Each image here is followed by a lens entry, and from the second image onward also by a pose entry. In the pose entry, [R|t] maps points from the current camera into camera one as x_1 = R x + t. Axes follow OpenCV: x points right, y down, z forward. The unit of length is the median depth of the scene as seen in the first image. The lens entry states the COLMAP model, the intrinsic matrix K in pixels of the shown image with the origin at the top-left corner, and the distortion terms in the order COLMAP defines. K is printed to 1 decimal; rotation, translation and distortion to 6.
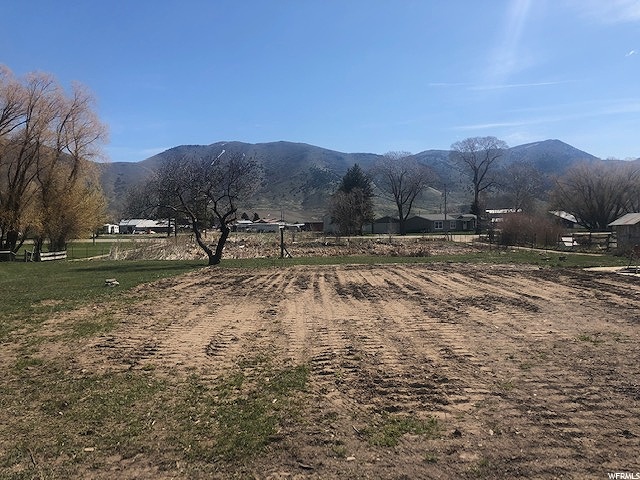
lens RADIAL K [[524.3, 0, 320.0], [0, 524.3, 240.0], [0, 0, 1]] dist [0.081039, -0.097165]
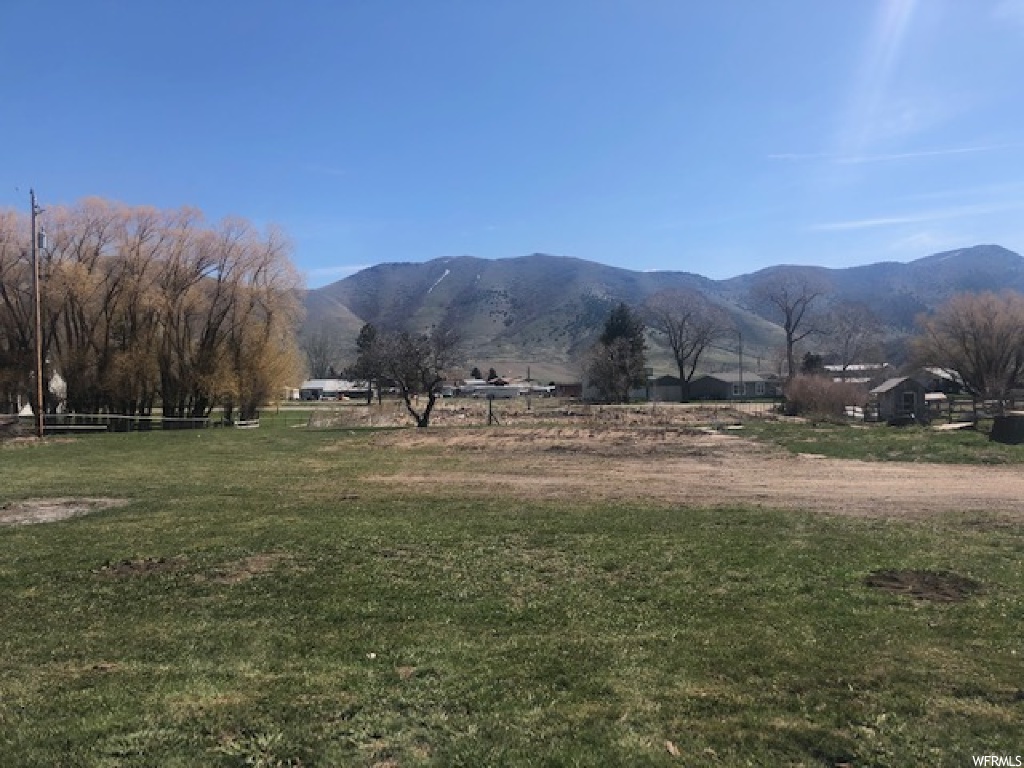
lens RADIAL K [[838.8, 0, 512.0], [0, 838.8, 384.0], [0, 0, 1]] dist [0.081039, -0.097165]
pose [[0.994686, 0.000761, -0.102956, 0.035830], [-0.003962, 0.999515, -0.030892, 0.001494], [0.102882, 0.031136, 0.994206, -0.157362]]
